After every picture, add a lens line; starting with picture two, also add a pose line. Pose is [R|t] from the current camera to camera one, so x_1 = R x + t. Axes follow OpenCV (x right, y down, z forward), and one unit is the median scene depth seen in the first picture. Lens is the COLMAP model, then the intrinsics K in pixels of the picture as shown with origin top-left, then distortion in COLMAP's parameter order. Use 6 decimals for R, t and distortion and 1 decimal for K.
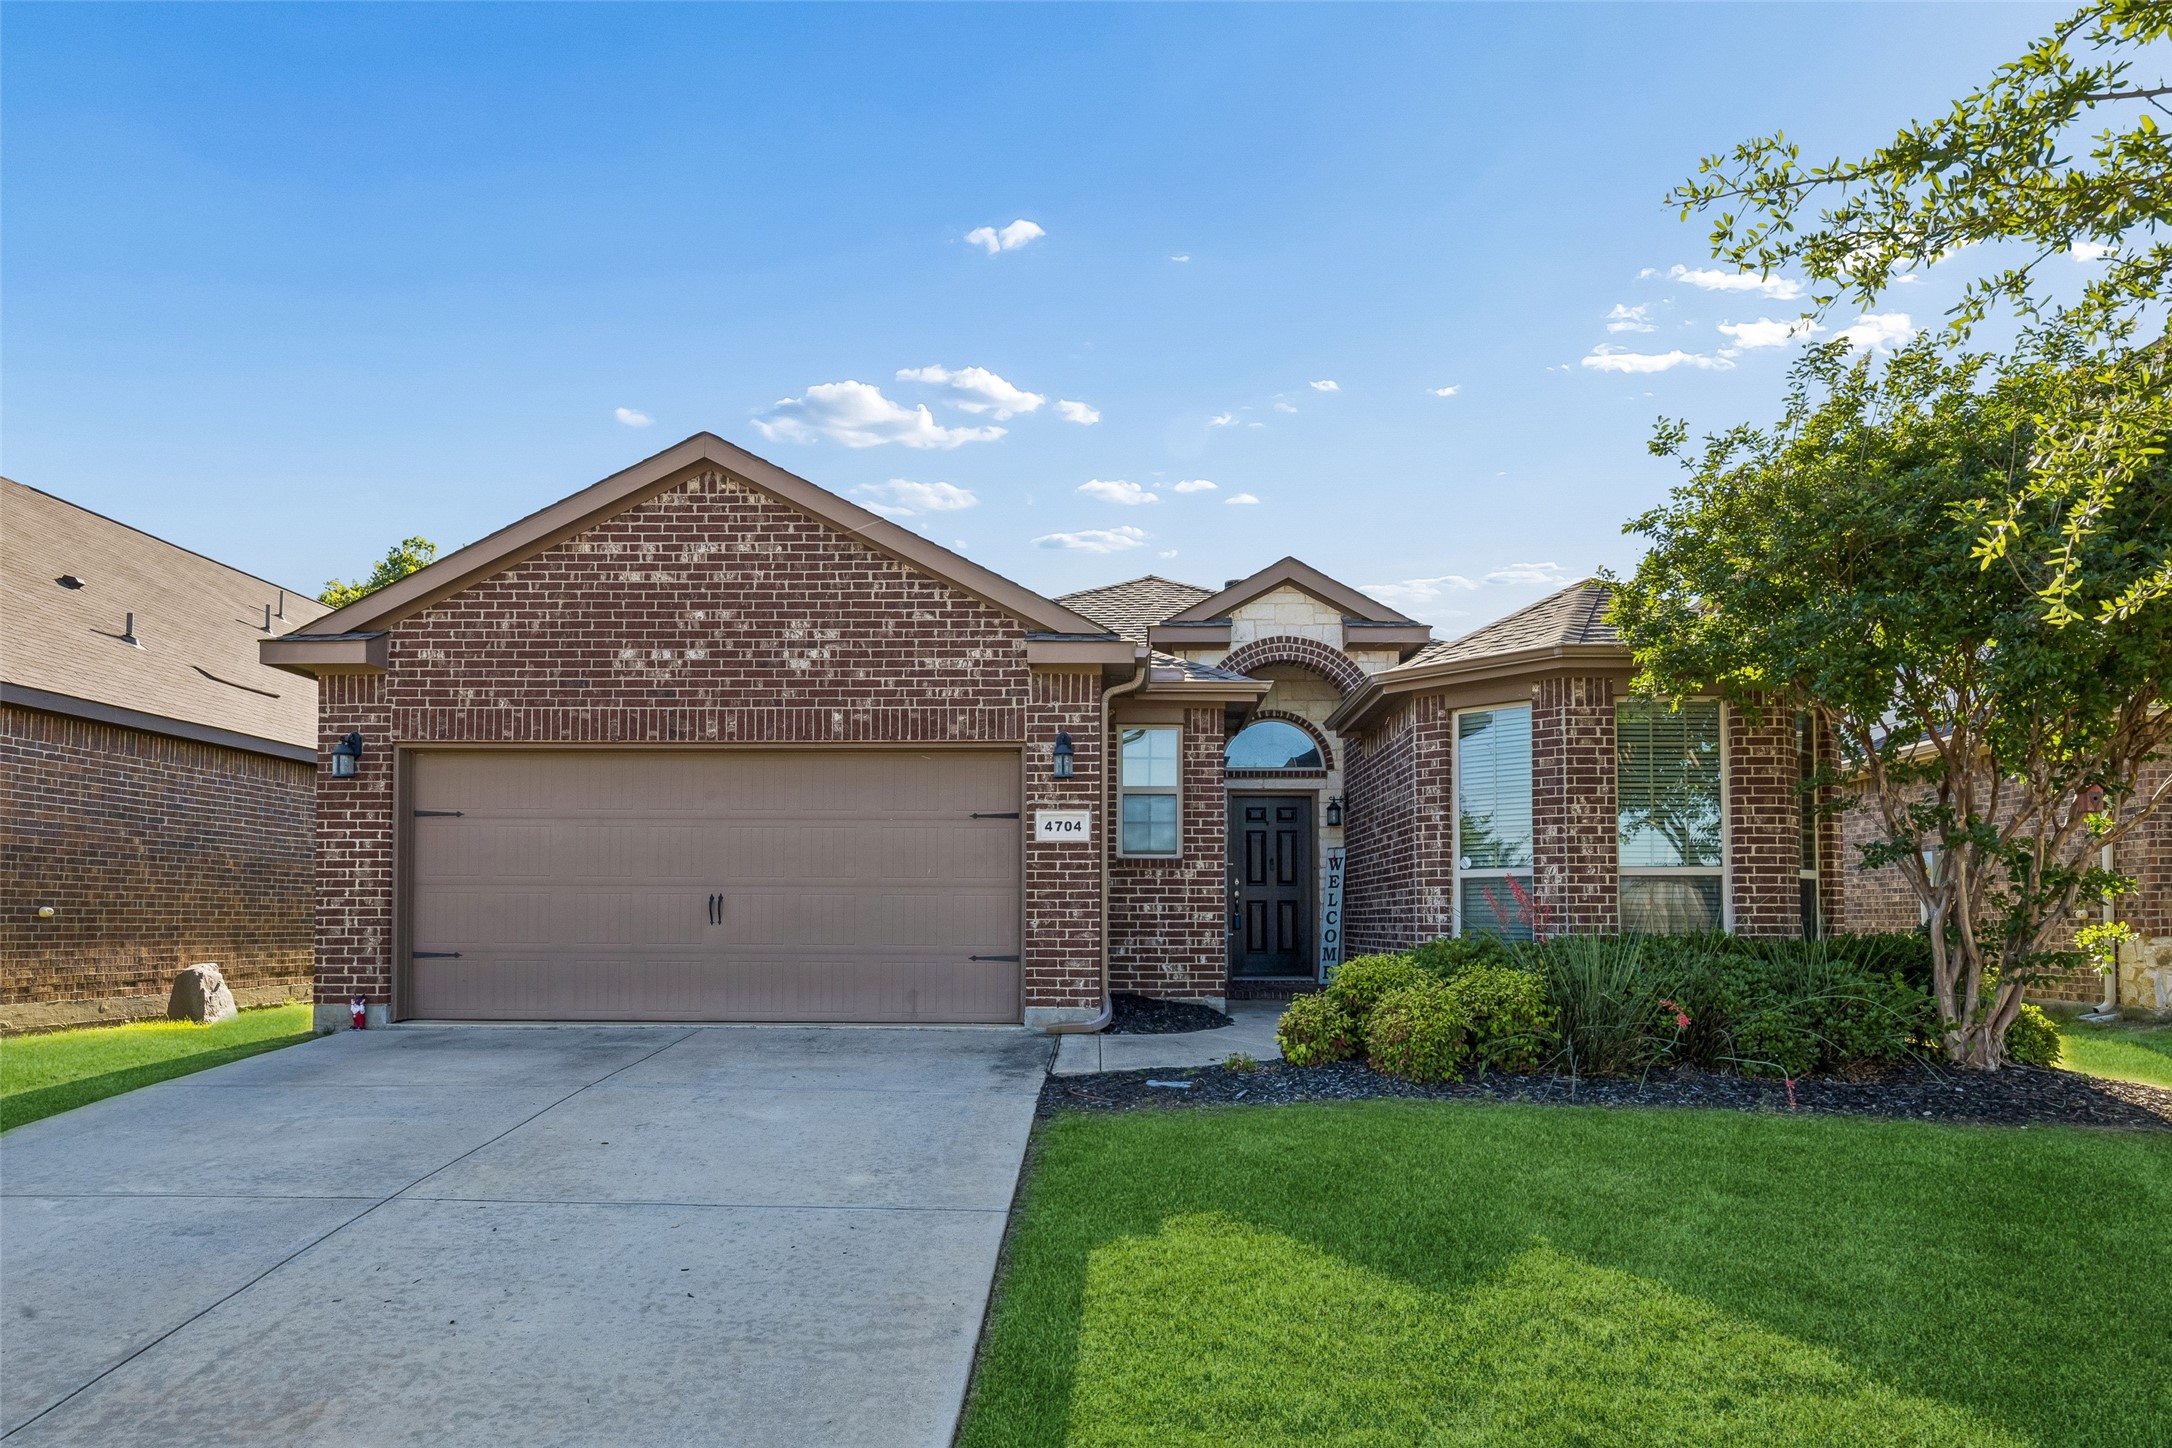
lens RADIAL K [[1352.1, 0, 1086.0], [0, 1352.1, 717.1], [0, 0, 1]] dist [0.002487, 0.000025]
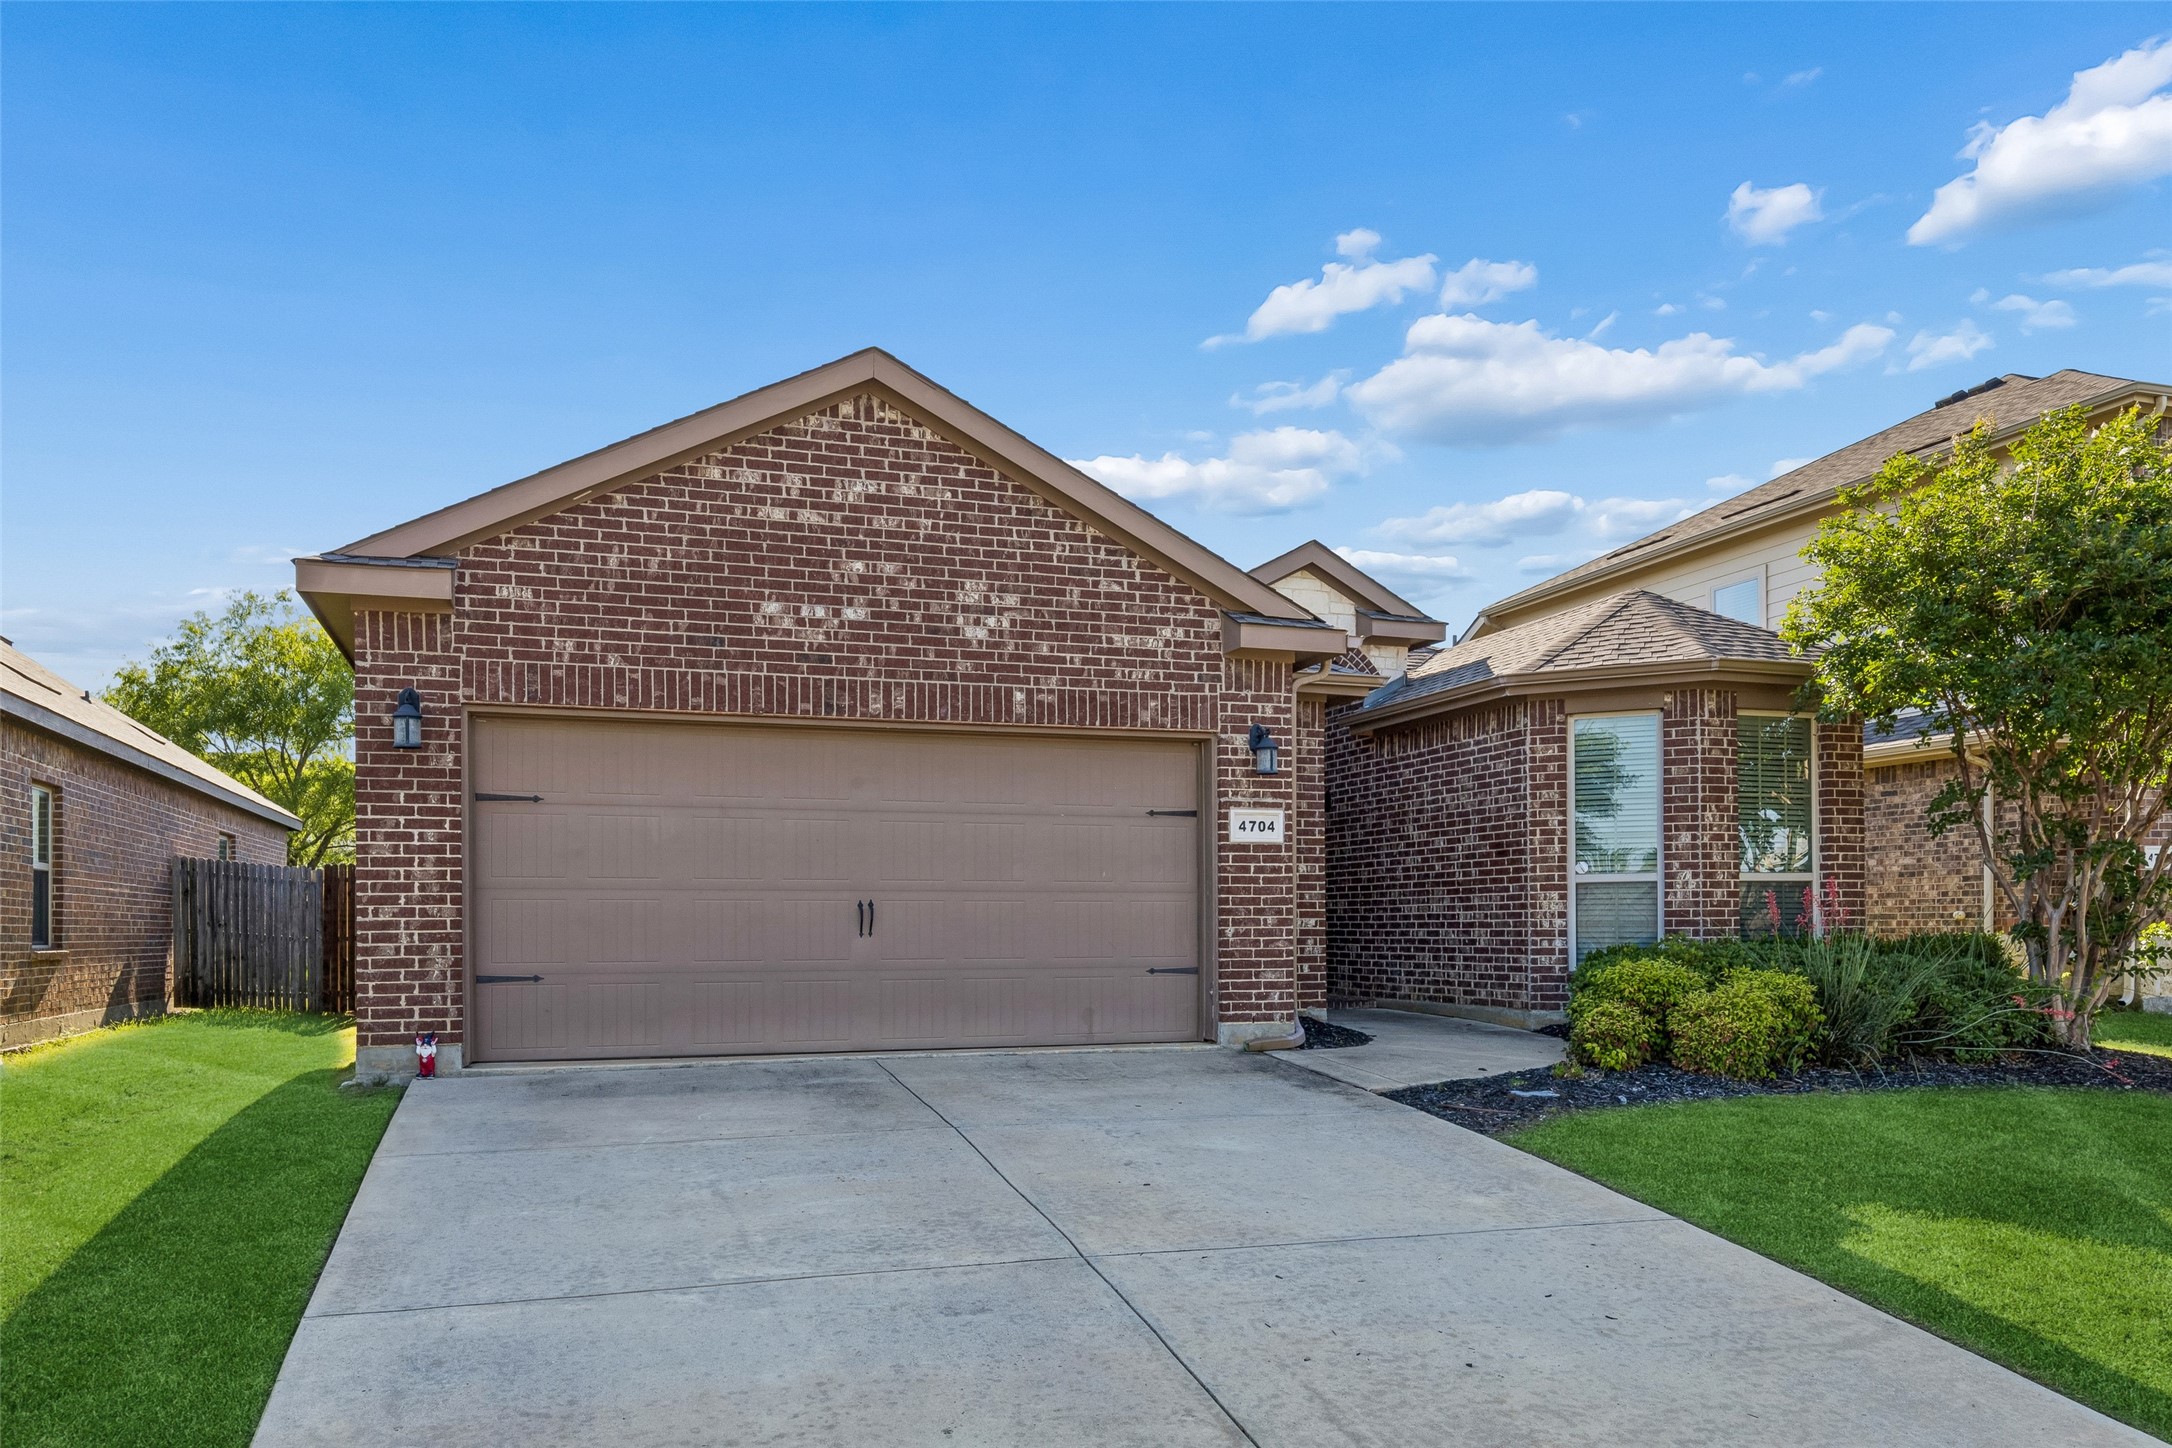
lens RADIAL K [[1562.6, 0, 1086.6], [0, 1562.6, 726.6], [0, 0, 1]] dist [-0.000527, 0.001419]
pose [[0.936440, 0.036878, 0.348885, -0.493565], [-0.044486, 0.998914, 0.013819, 0.003572], [-0.347997, -0.028462, 0.937064, 0.046170]]
